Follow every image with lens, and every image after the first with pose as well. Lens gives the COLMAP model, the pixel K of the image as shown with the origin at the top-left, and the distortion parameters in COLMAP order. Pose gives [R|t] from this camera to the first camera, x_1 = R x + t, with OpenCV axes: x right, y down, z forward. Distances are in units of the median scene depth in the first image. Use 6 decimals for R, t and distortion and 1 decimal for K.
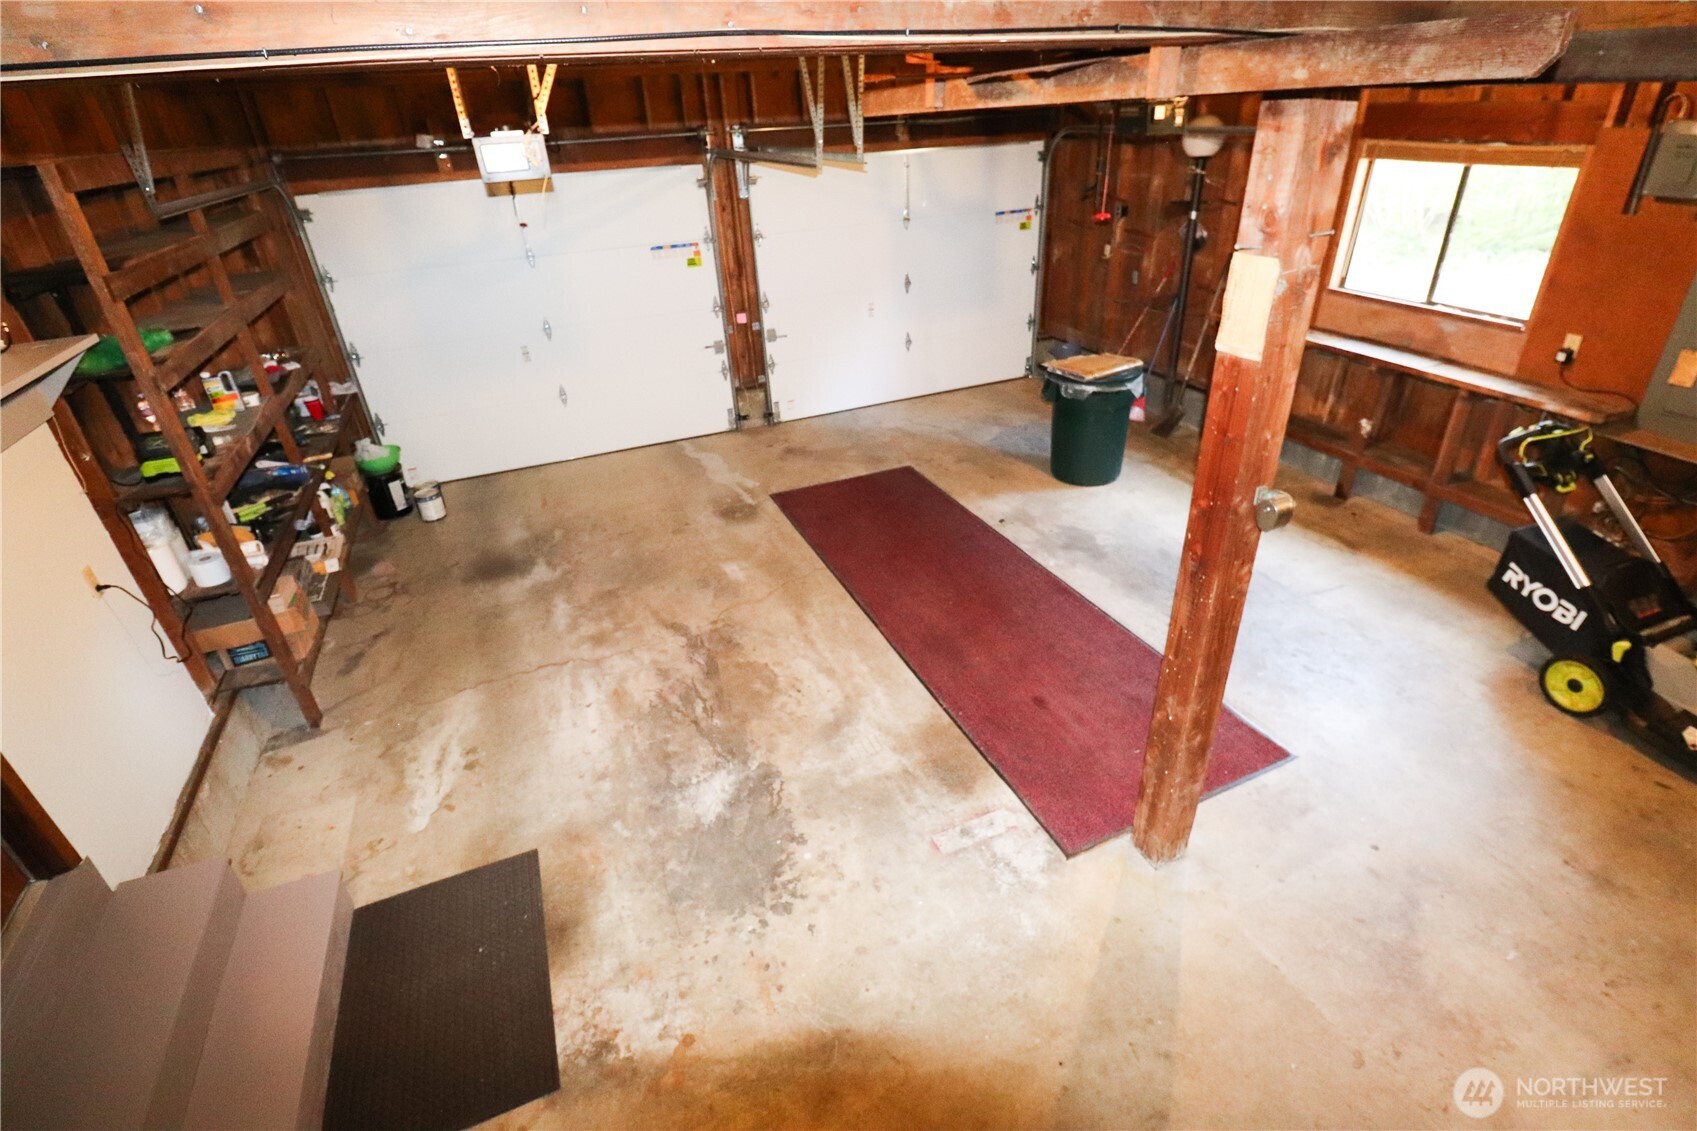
lens RADIAL K [[788.5, 0, 856.0], [0, 788.5, 556.3], [0, 0, 1]] dist [0.002132, -0.013075]
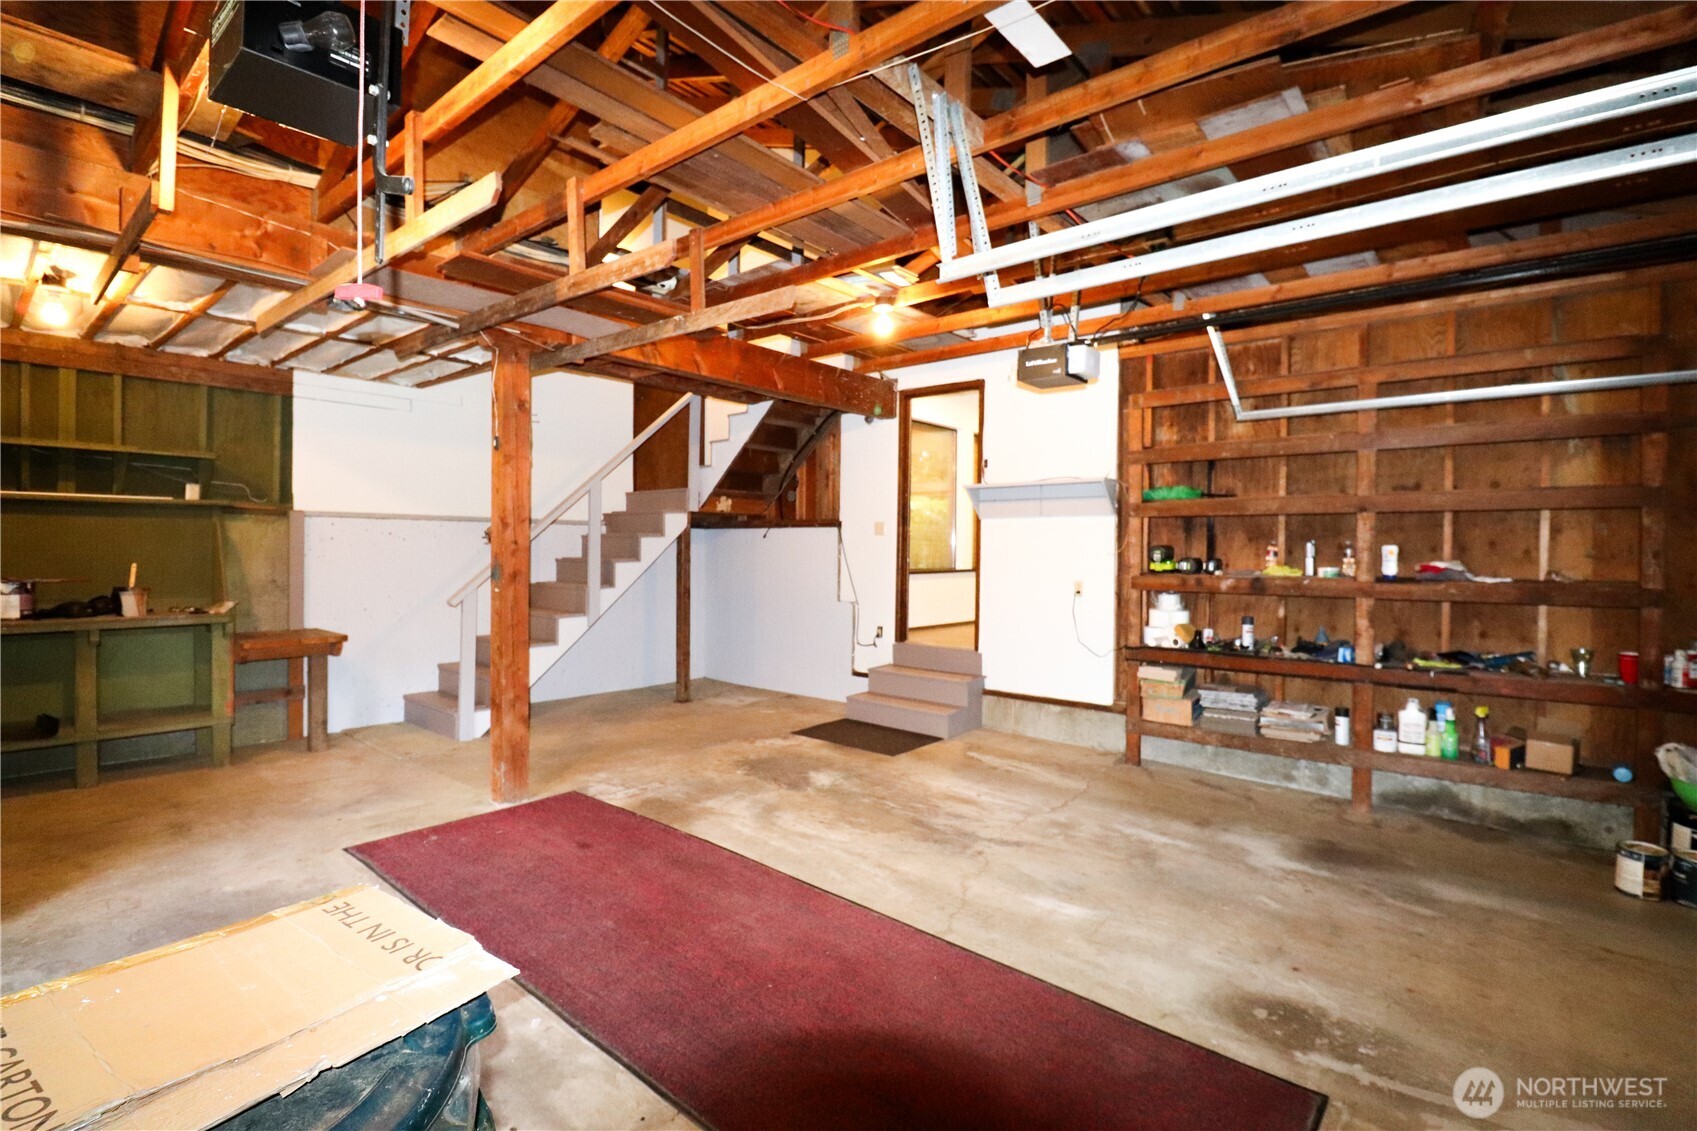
lens RADIAL K [[788.5, 0, 856.0], [0, 788.5, 556.3], [0, 0, 1]] dist [0.002132, -0.013075]
pose [[-0.886295, 0.039241, -0.461457, 0.333143], [-0.201185, 0.864853, 0.459950, -0.586270], [0.417141, 0.500489, -0.758620, 1.525274]]
